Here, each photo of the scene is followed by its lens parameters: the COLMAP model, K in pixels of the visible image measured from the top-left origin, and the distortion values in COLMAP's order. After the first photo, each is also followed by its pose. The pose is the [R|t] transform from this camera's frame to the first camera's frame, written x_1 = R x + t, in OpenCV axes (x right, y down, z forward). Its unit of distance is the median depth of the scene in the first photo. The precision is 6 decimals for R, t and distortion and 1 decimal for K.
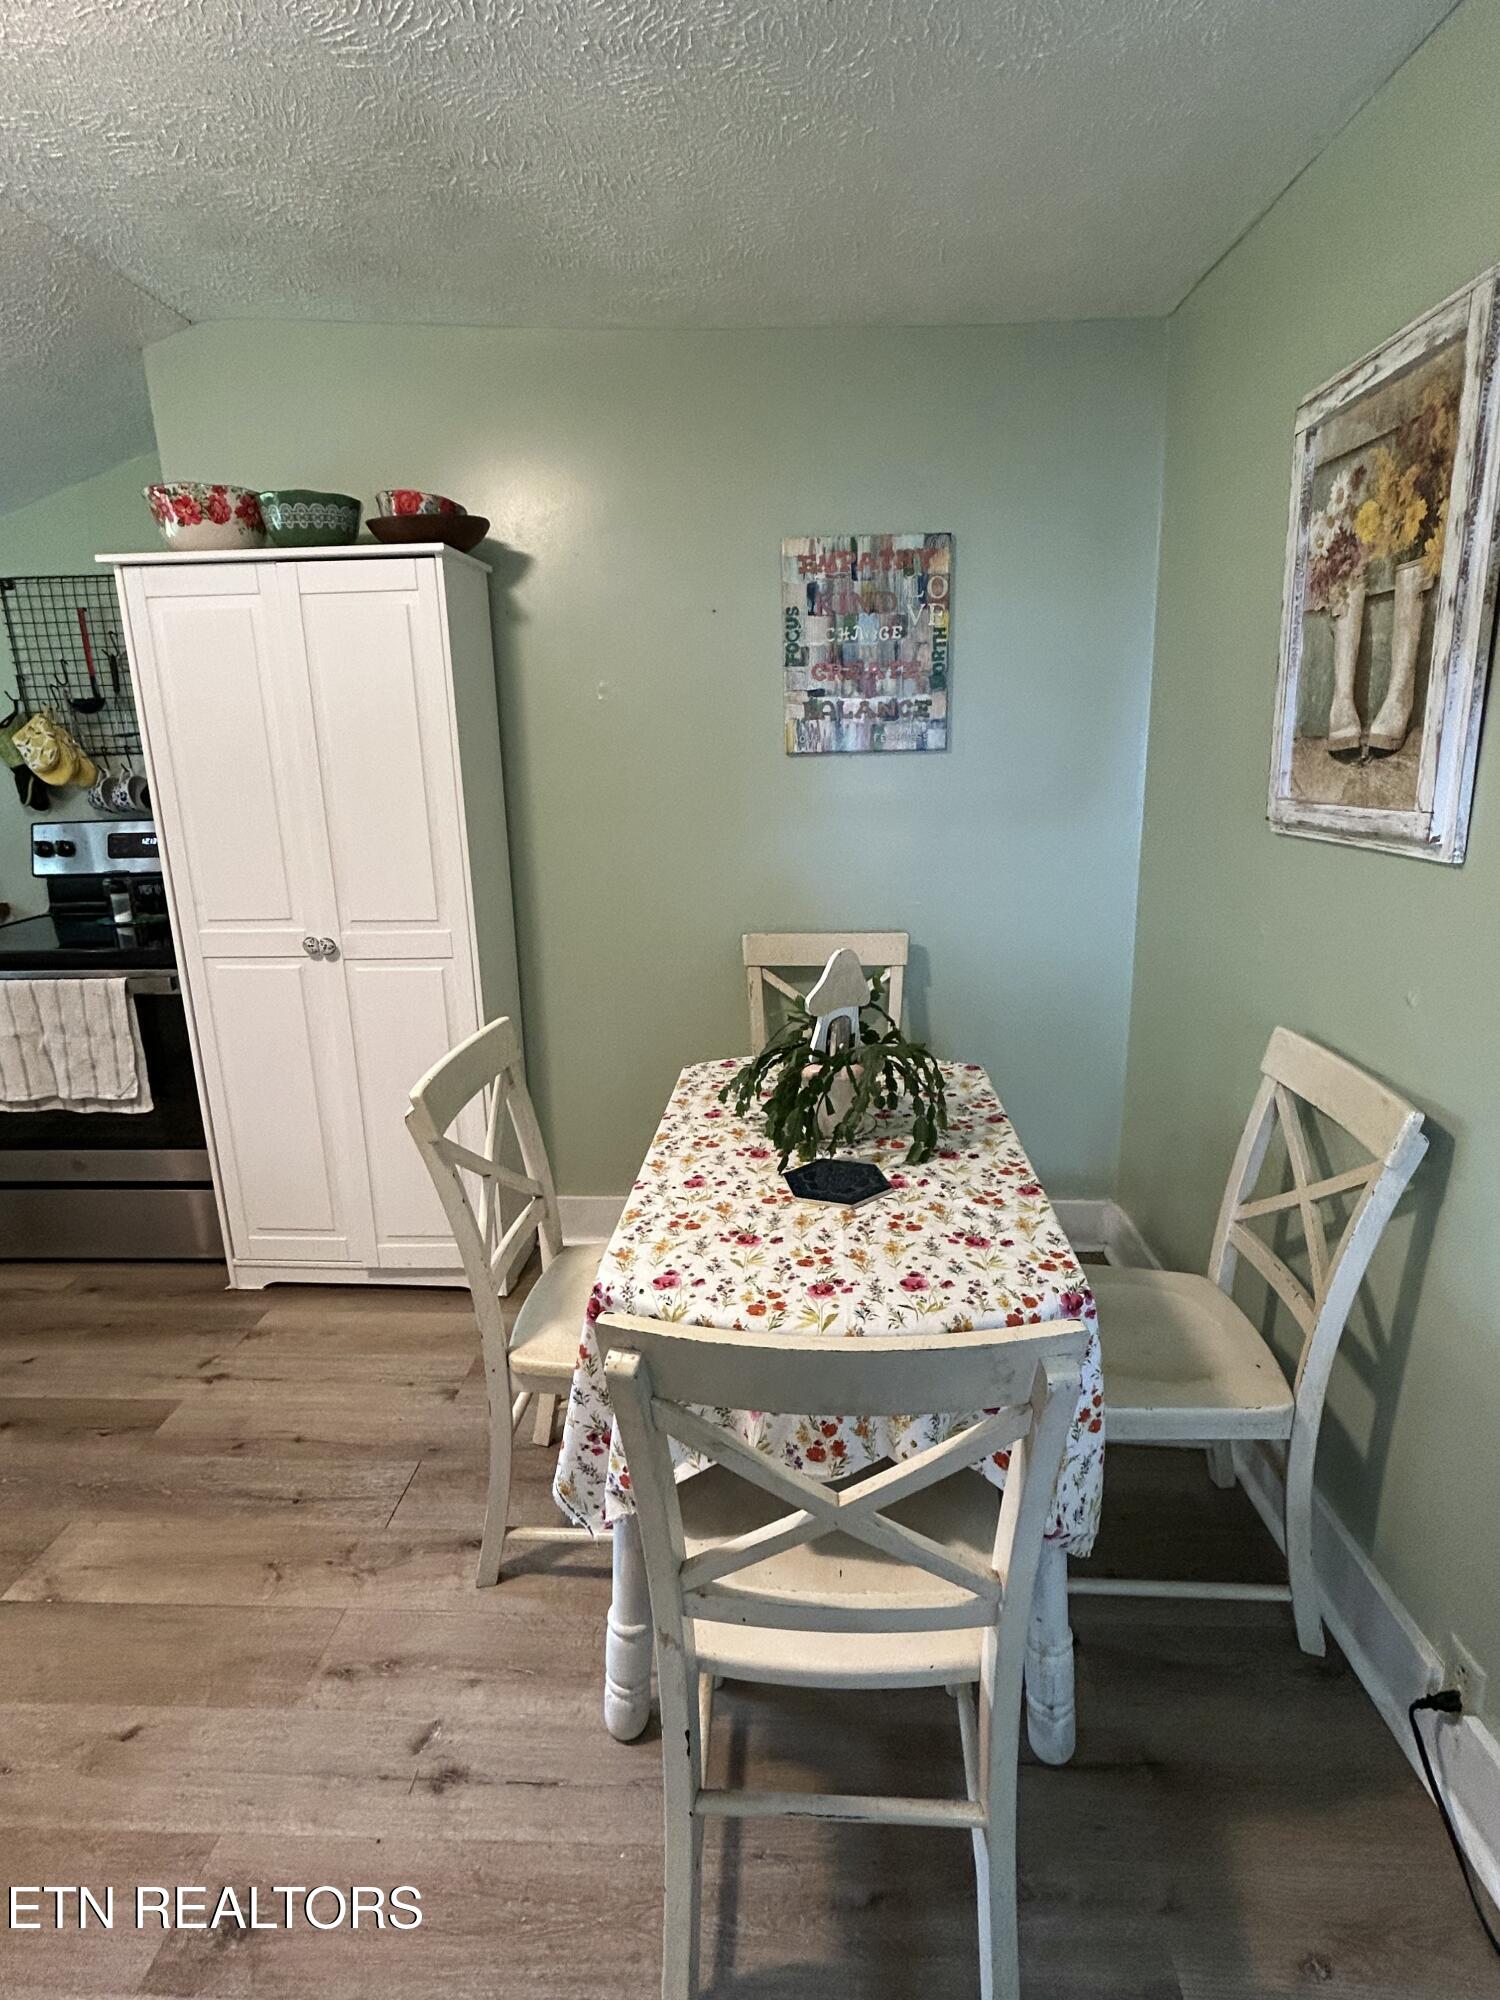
lens RADIAL K [[1012.0, 0, 745.2], [0, 1012.0, 992.0], [0, 0, 1]] dist [-0.000453, 0.000114]
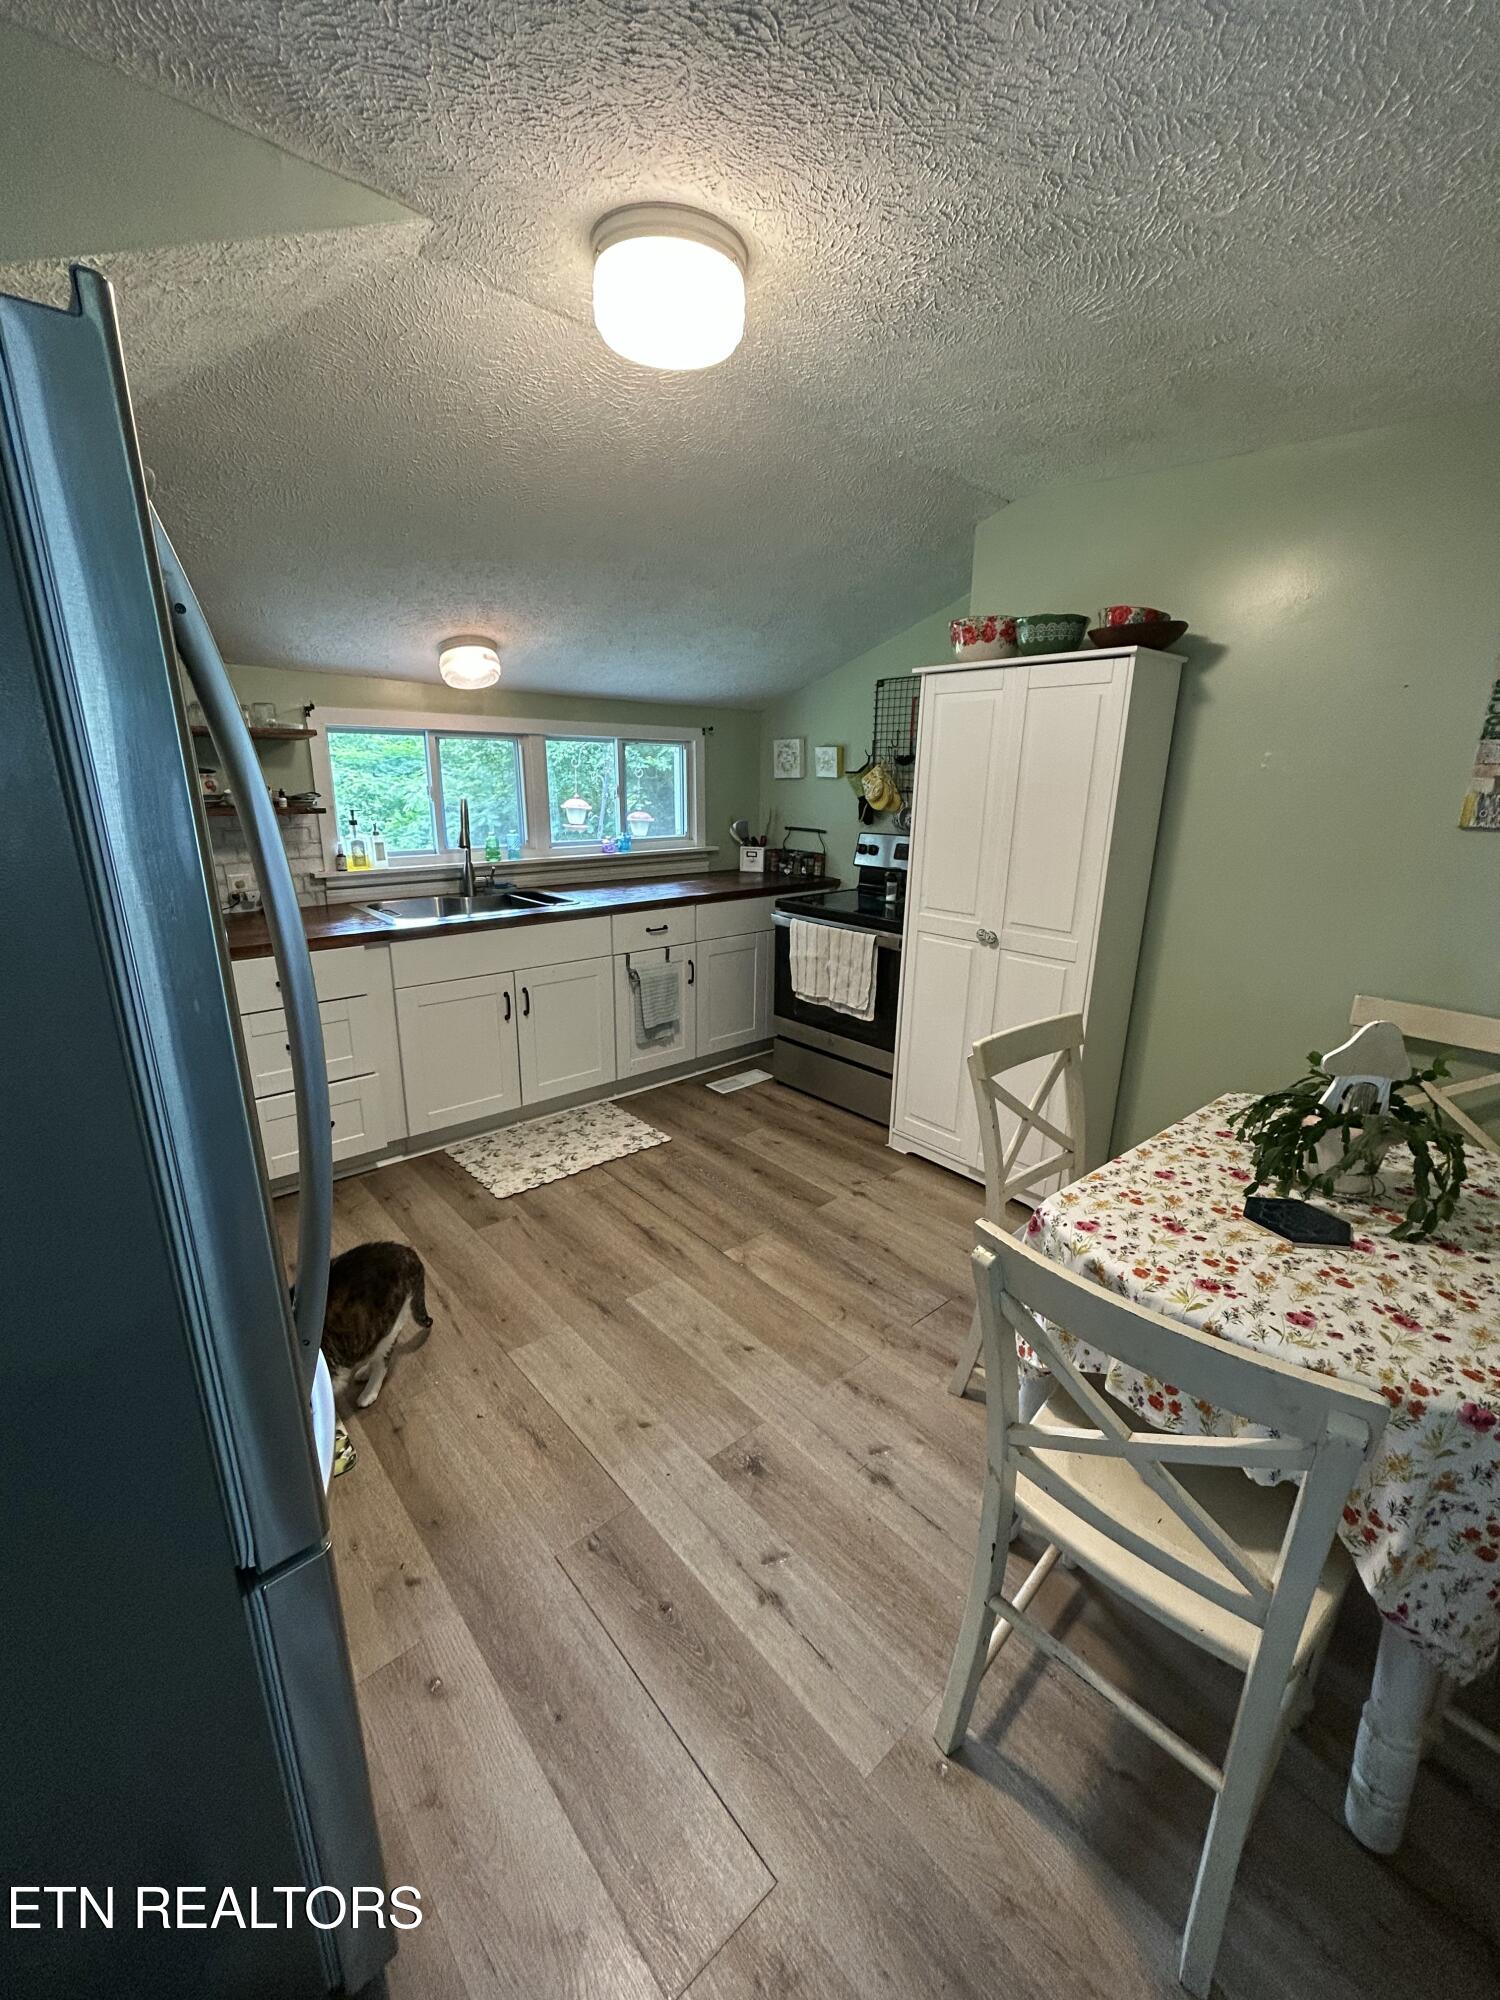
lens RADIAL K [[804.5, 0, 751.1], [0, 804.5, 996.5], [0, 0, 1]] dist [0.000728, -0.000302]
pose [[0.696543, 0.224355, -0.681537, 0.156042], [-0.210895, 0.971917, 0.104407, -0.012752], [0.685822, 0.071009, 0.724297, -0.046549]]
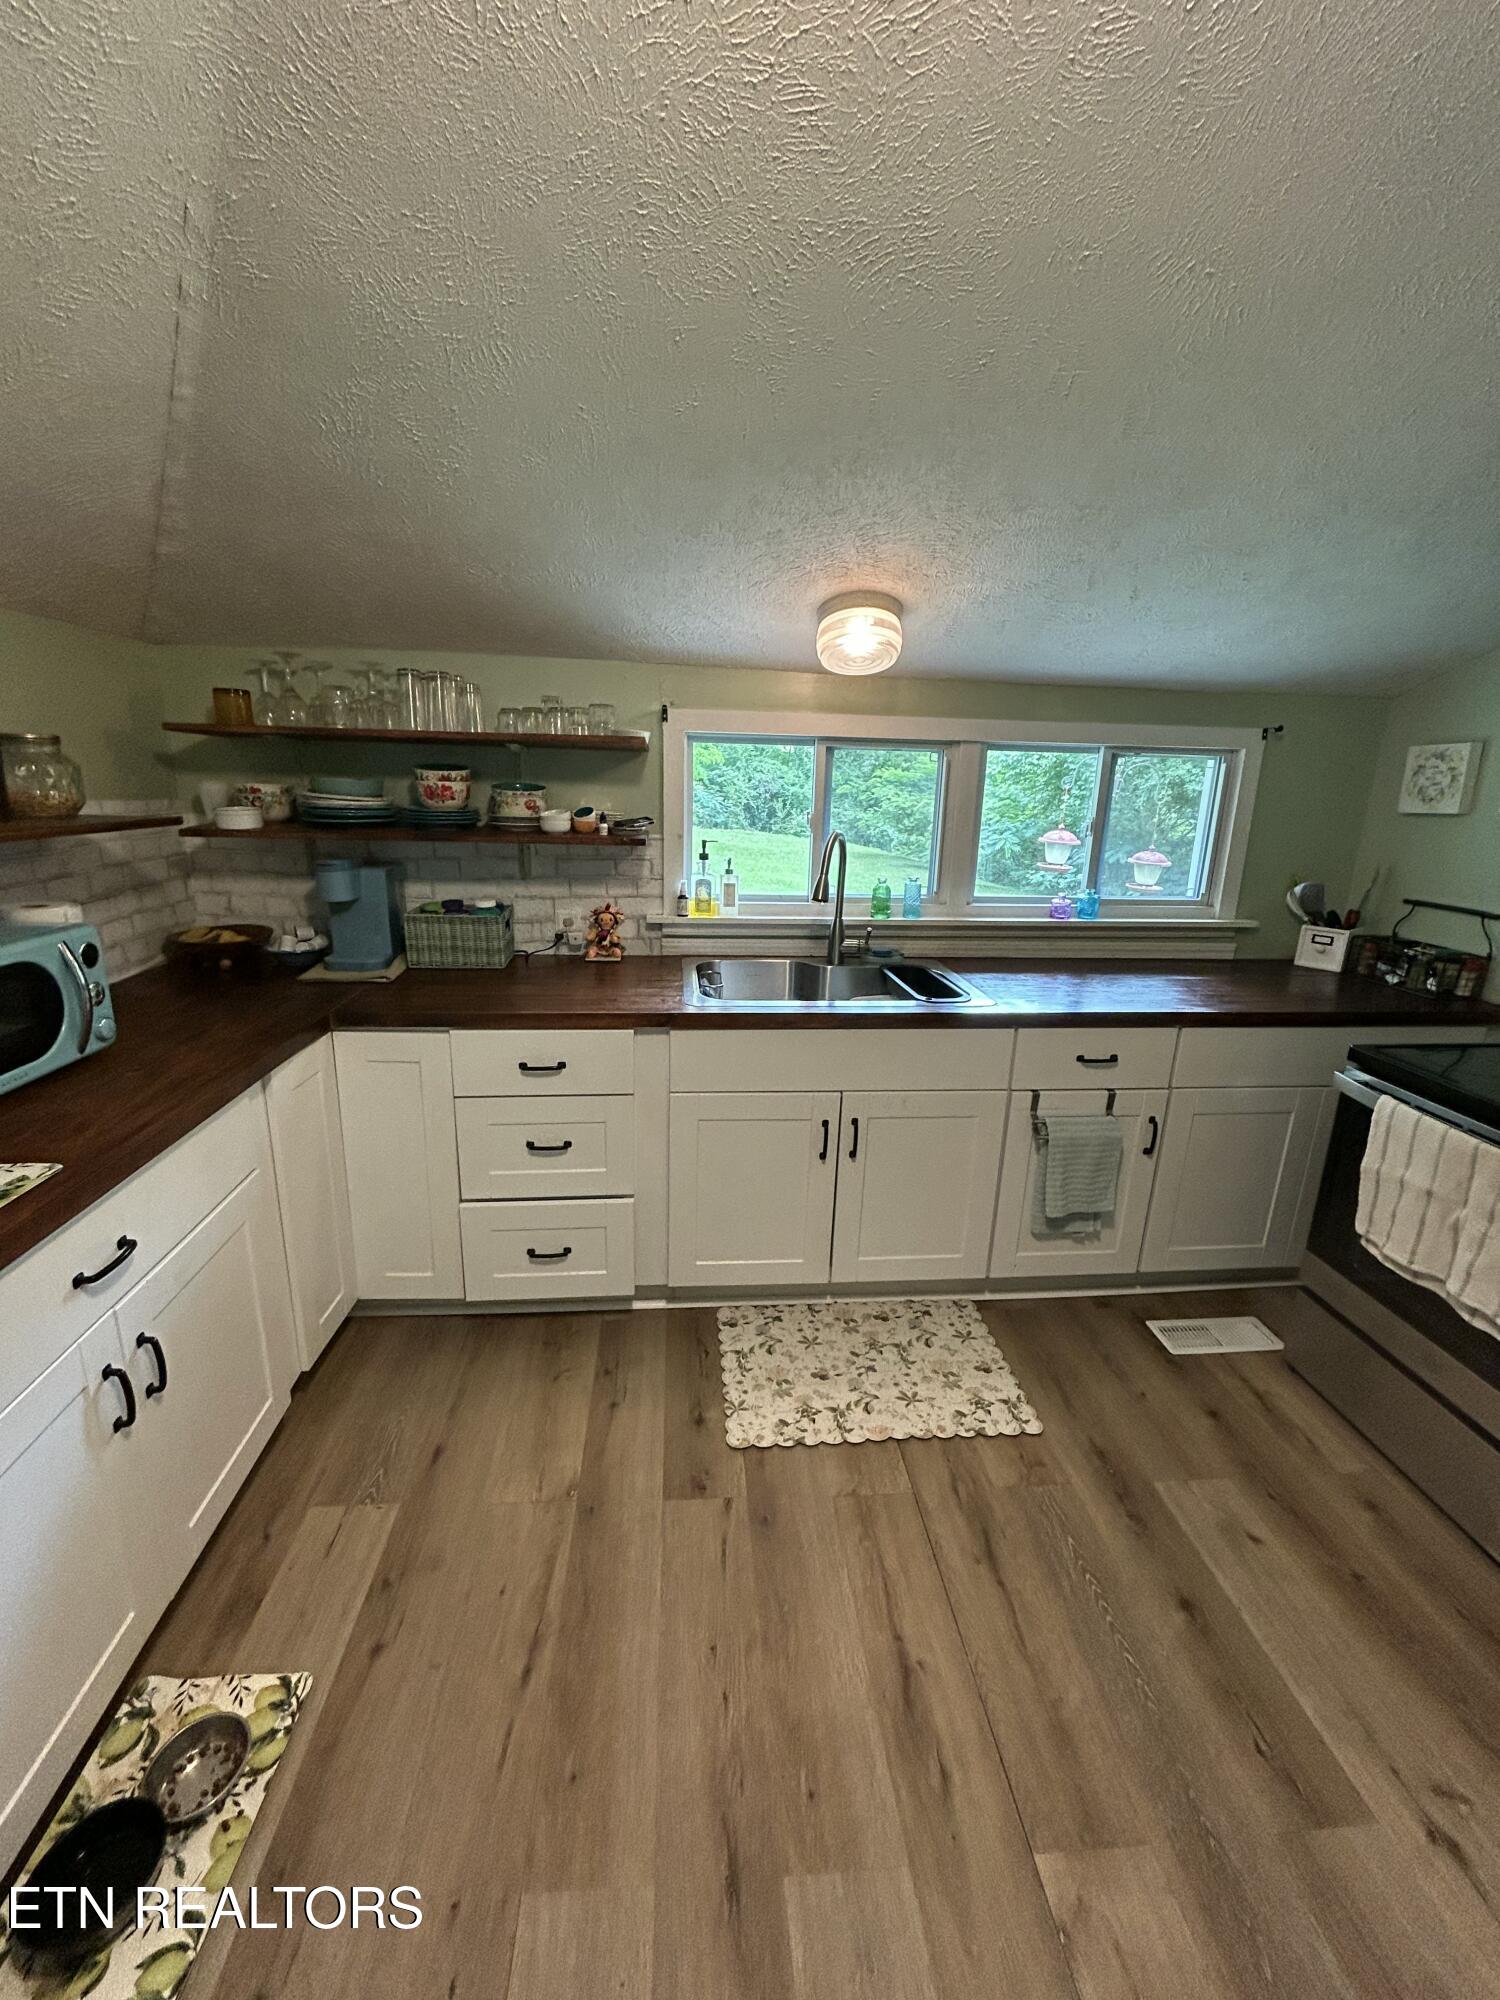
lens RADIAL K [[804.5, 0, 751.1], [0, 804.5, 996.5], [0, 0, 1]] dist [0.000728, -0.000302]
pose [[0.128972, 0.284379, -0.949997, -0.271323], [-0.279003, 0.929705, 0.240428, -0.126278], [0.951590, 0.234043, 0.199249, 0.386908]]
